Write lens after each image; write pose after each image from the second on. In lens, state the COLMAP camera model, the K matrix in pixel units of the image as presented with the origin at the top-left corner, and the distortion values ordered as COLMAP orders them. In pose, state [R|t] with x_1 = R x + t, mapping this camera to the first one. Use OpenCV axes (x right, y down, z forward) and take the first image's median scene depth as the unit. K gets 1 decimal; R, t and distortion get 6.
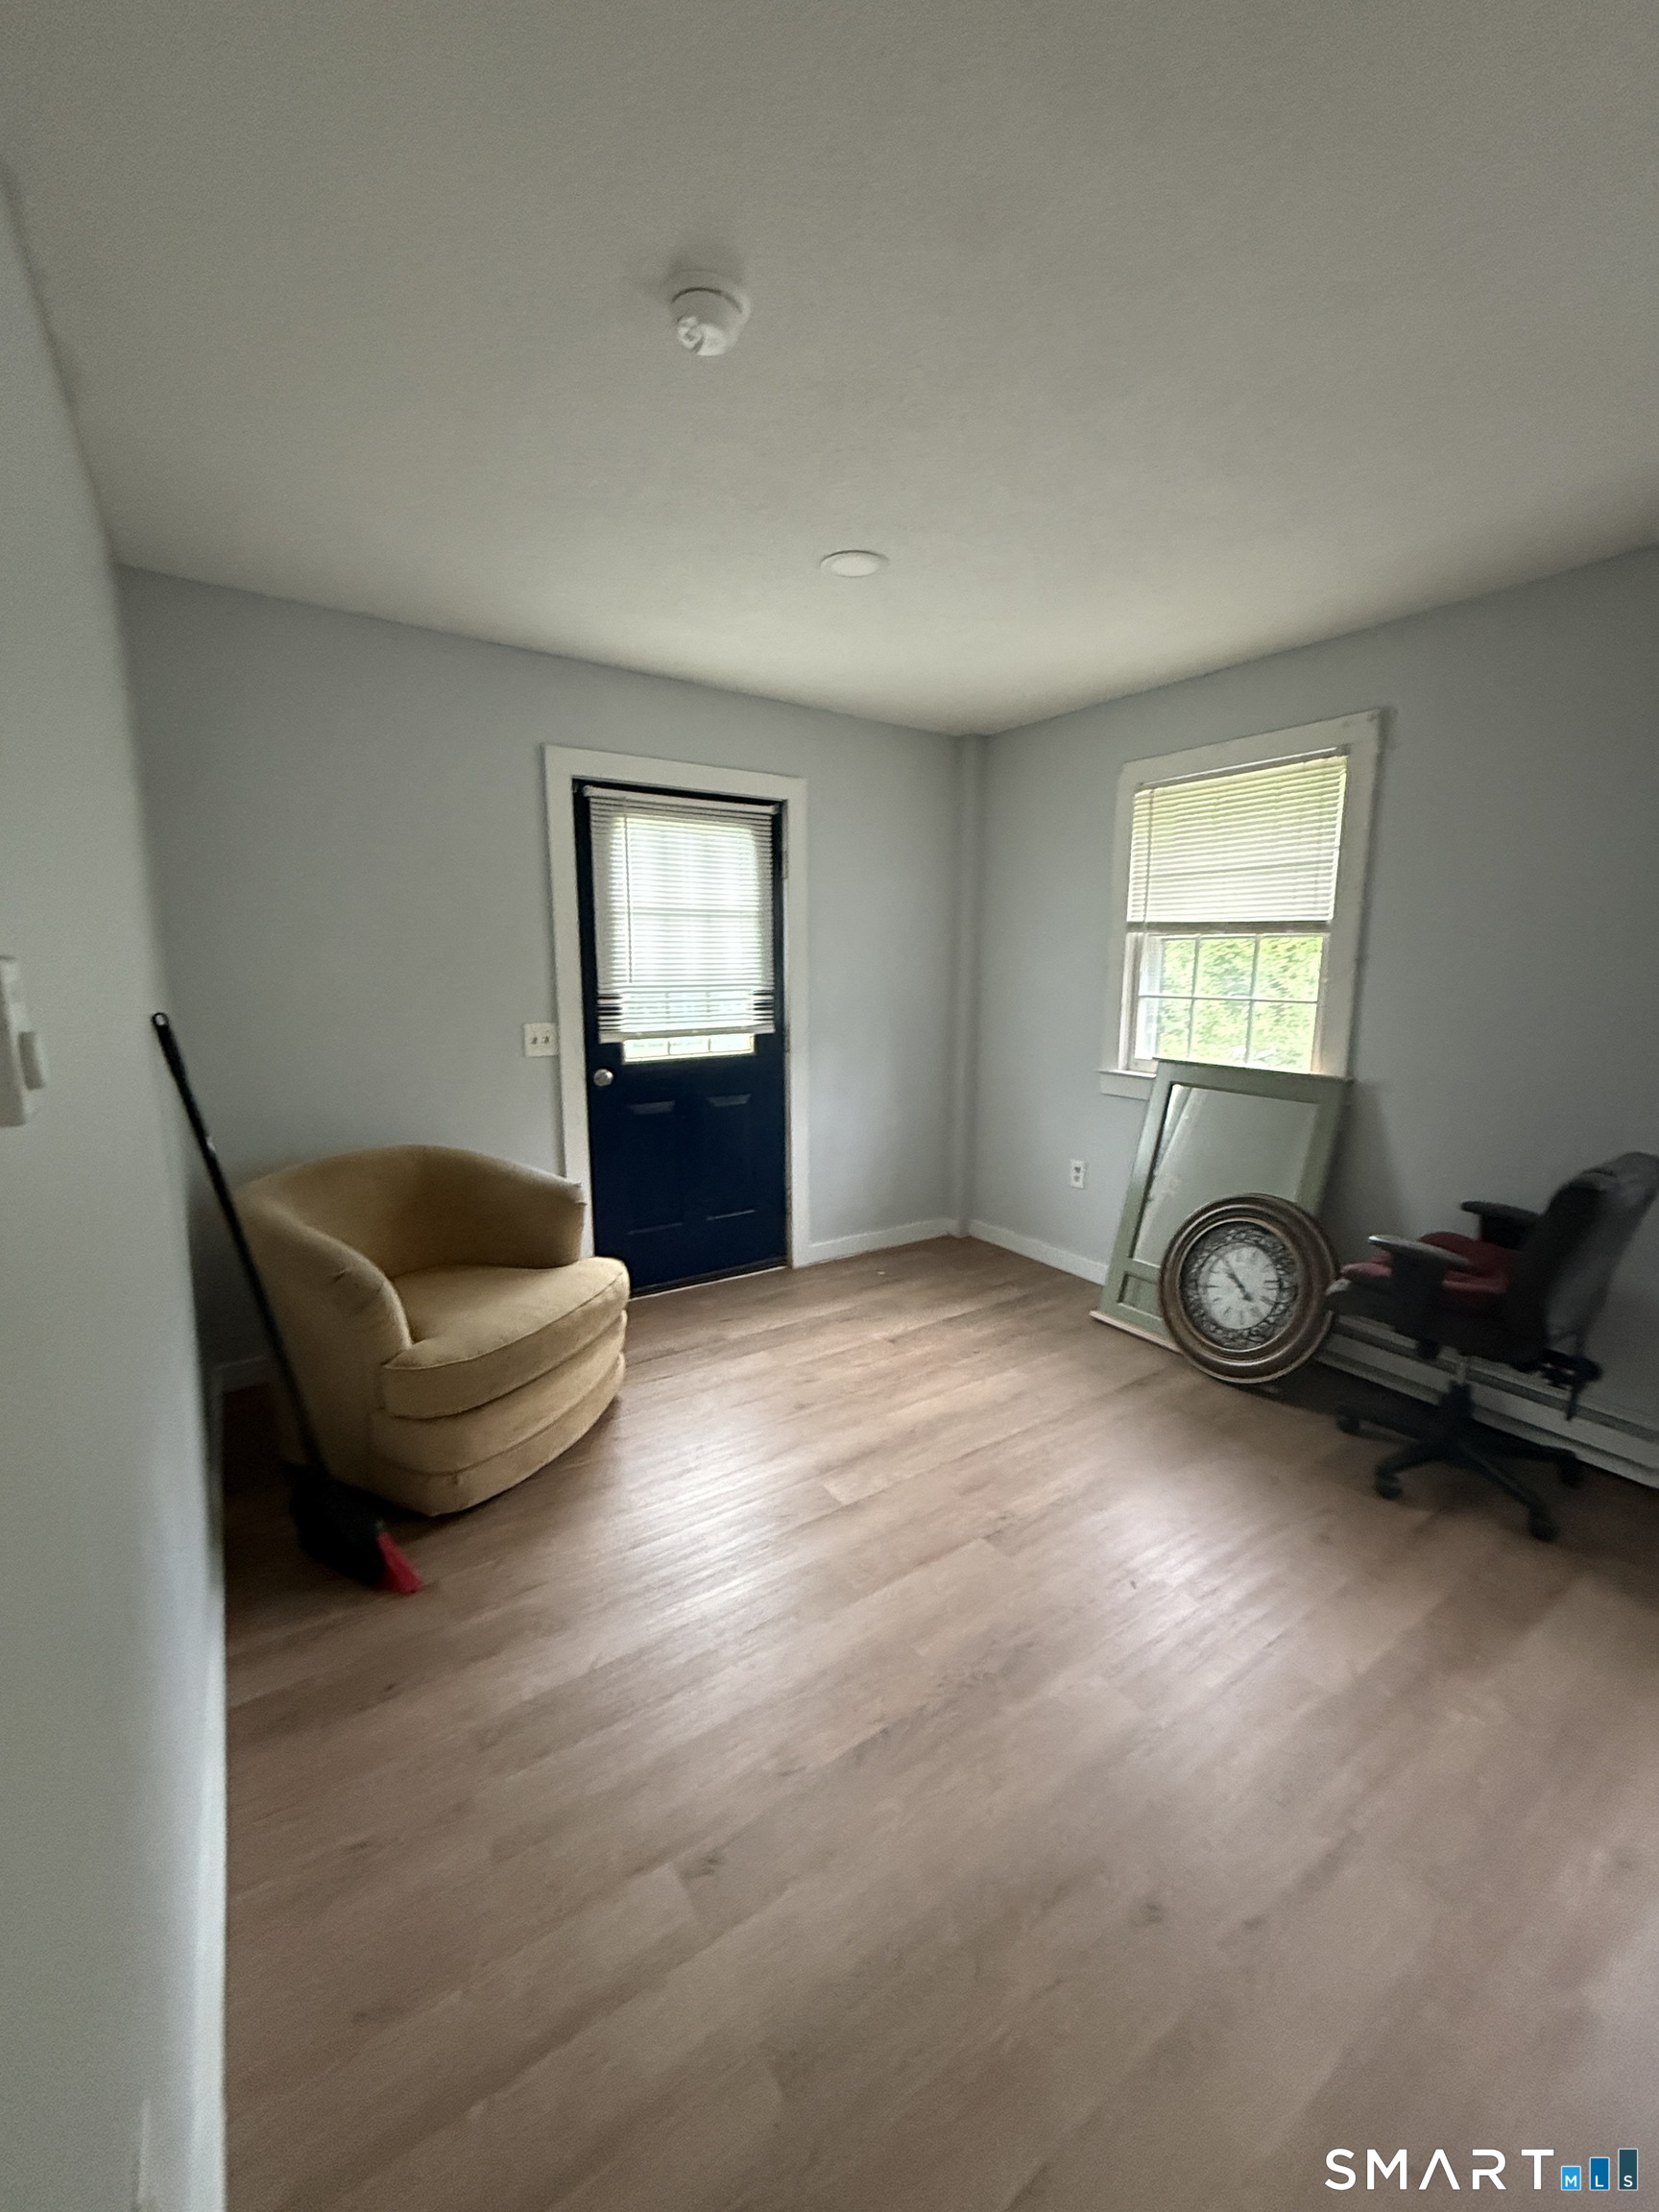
lens RADIAL K [[871.0, 0, 829.5], [0, 871.0, 1106.0], [0, 0, 1]] dist [-0.003500, 0.000401]
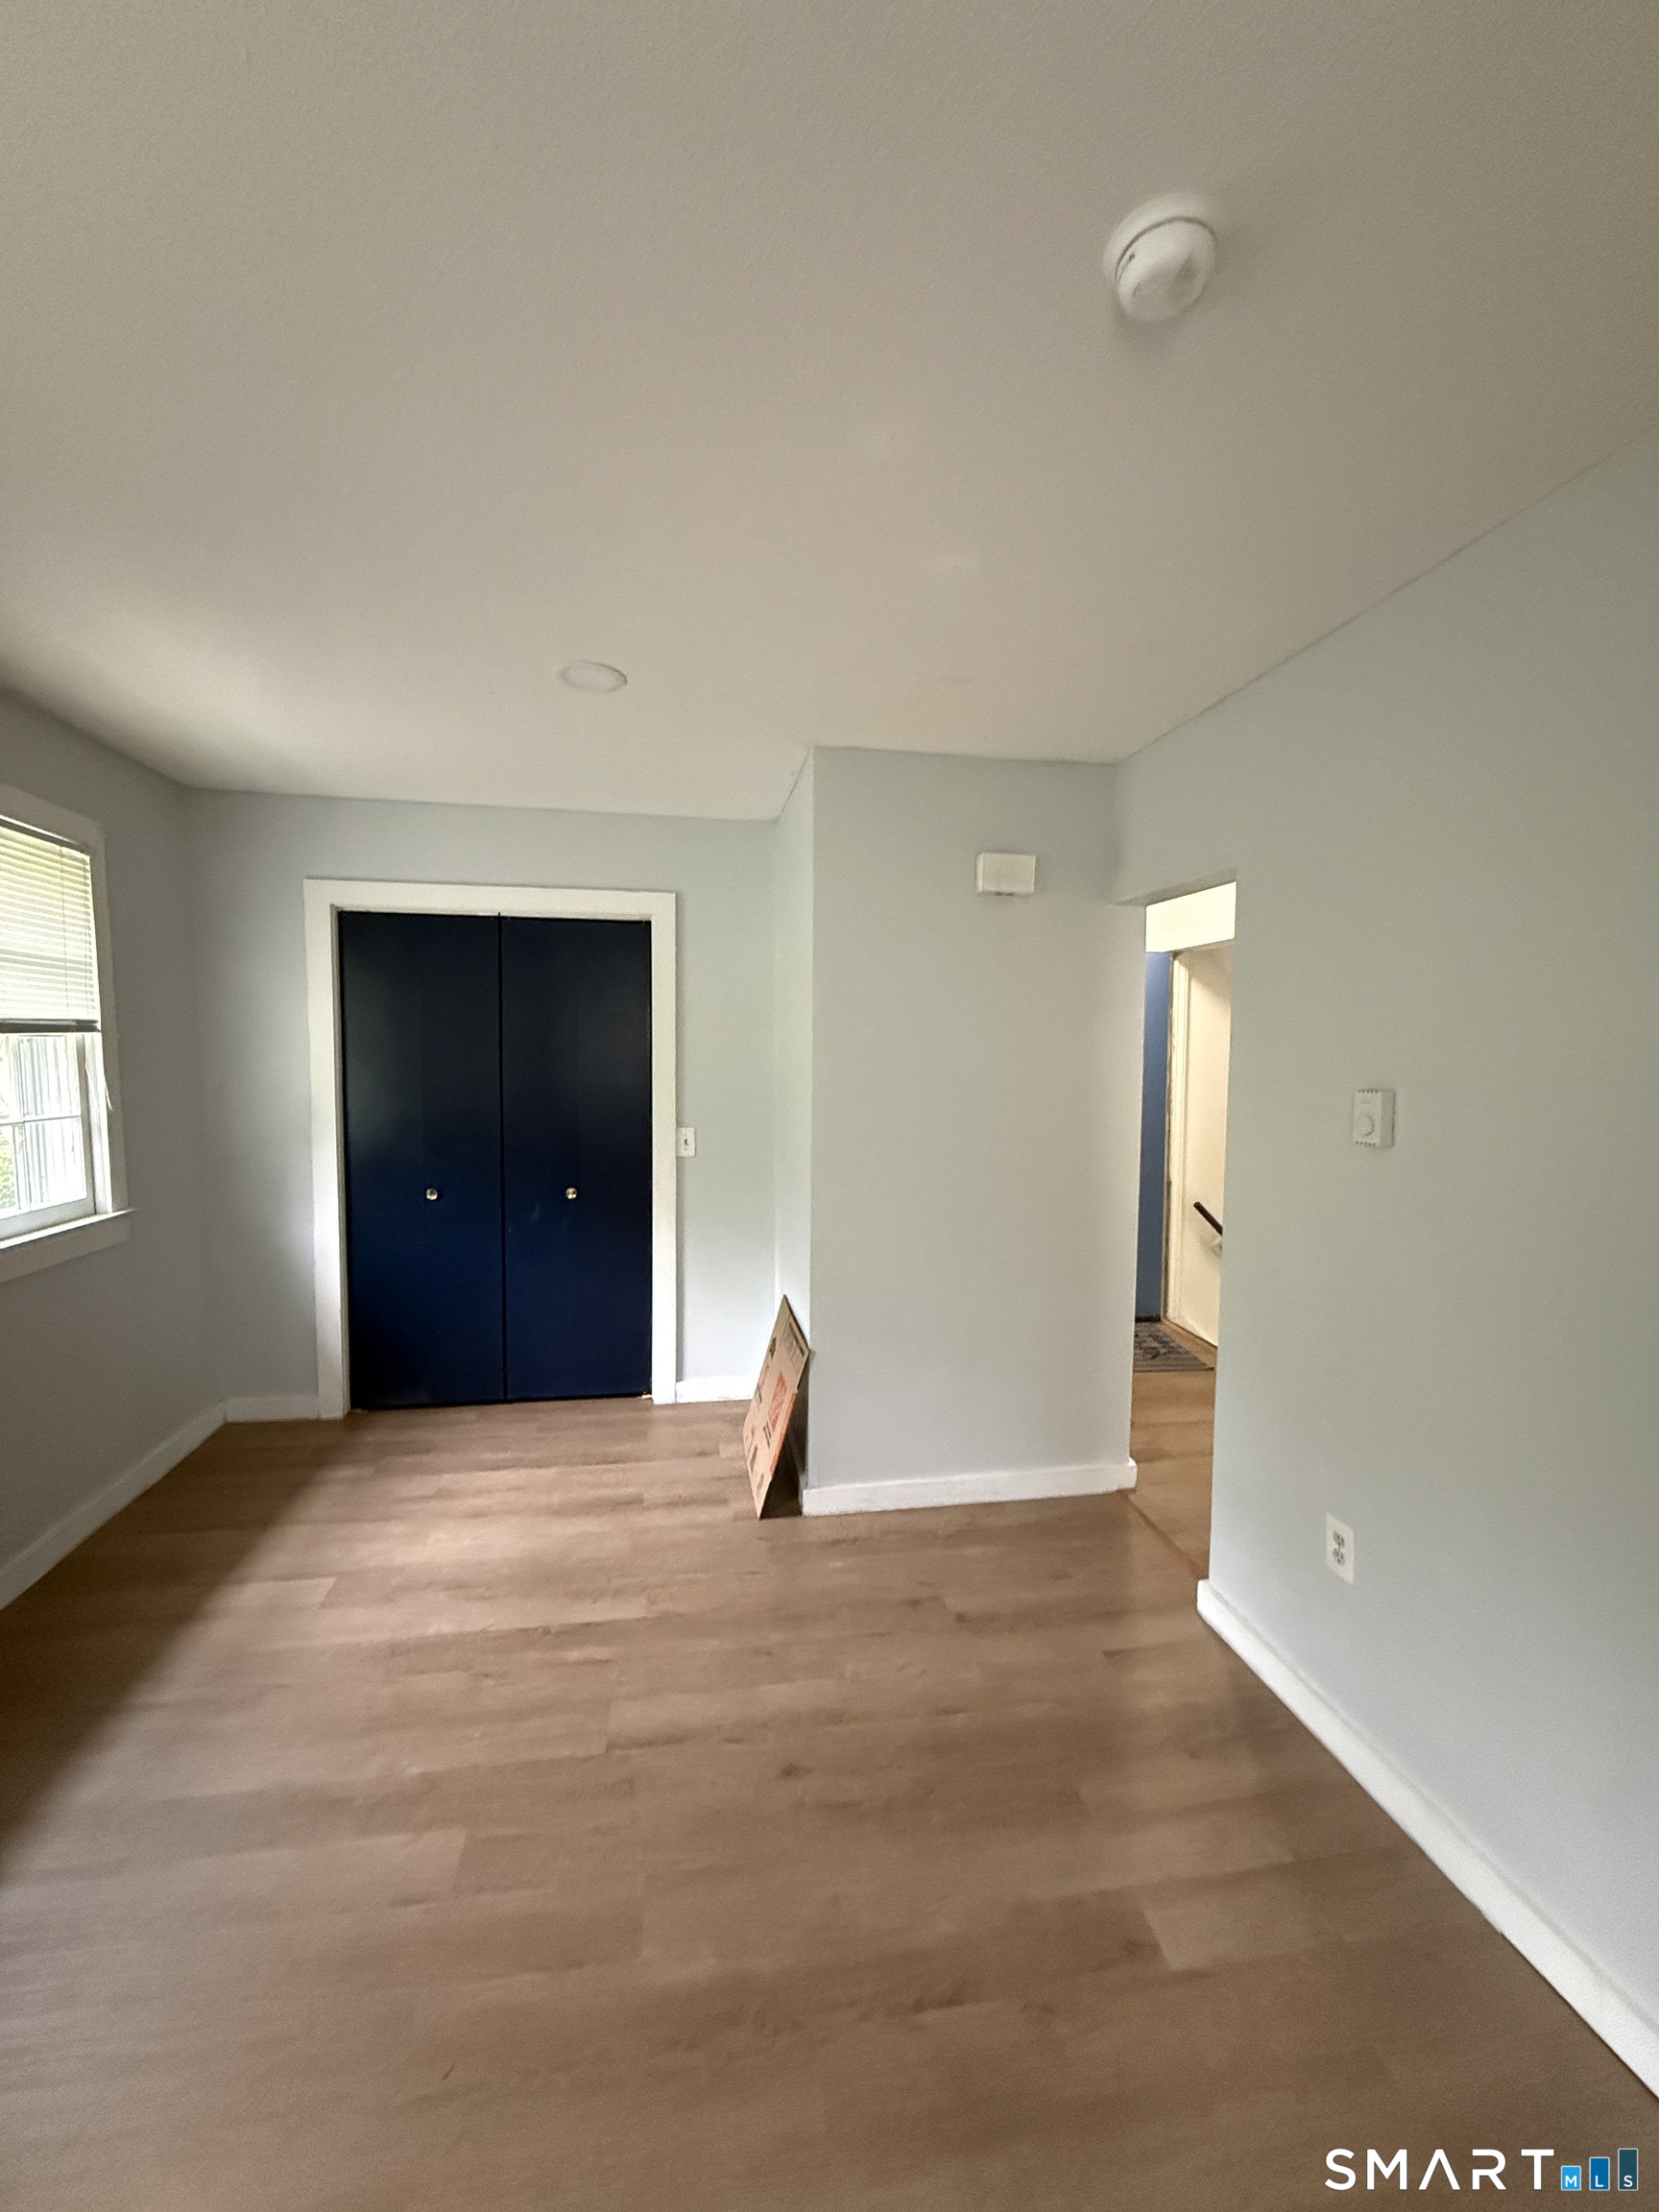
lens RADIAL K [[871.0, 0, 829.5], [0, 871.0, 1106.0], [0, 0, 1]] dist [-0.003500, 0.000401]
pose [[-0.912980, -0.031882, 0.406757, -0.160265], [0.062201, 0.974413, 0.215988, -0.290433], [-0.403235, 0.222493, -0.887636, 1.499074]]
